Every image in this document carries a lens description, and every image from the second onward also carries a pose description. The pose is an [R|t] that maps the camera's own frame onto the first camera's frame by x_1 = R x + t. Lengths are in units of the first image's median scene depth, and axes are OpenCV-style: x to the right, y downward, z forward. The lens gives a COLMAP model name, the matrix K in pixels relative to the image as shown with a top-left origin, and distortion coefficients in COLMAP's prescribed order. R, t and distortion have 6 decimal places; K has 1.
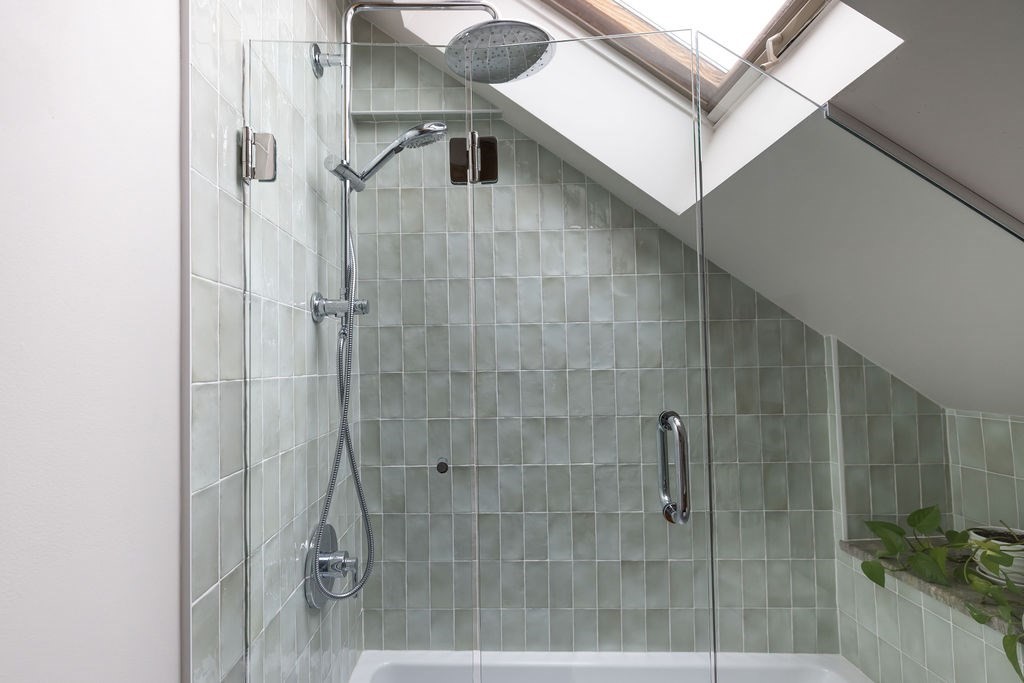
lens RADIAL K [[466.3, 0, 512.0], [0, 466.3, 341.5], [0, 0, 1]] dist [-0.001655, 0.000078]
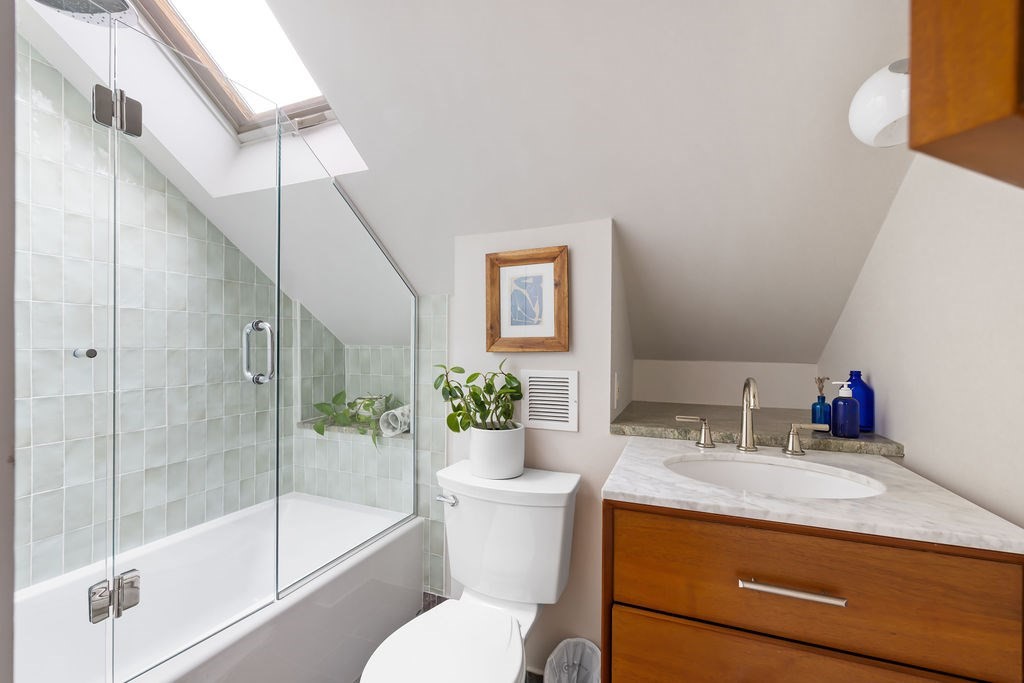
lens RADIAL K [[434.8, 0, 507.8], [0, 434.8, 340.4], [0, 0, 1]] dist [0.000047, 0.000018]
pose [[0.354639, 0.027868, 0.934588, -0.492135], [-0.036894, 0.999194, -0.015794, 0.127491], [-0.934275, -0.028879, 0.355382, -0.252291]]
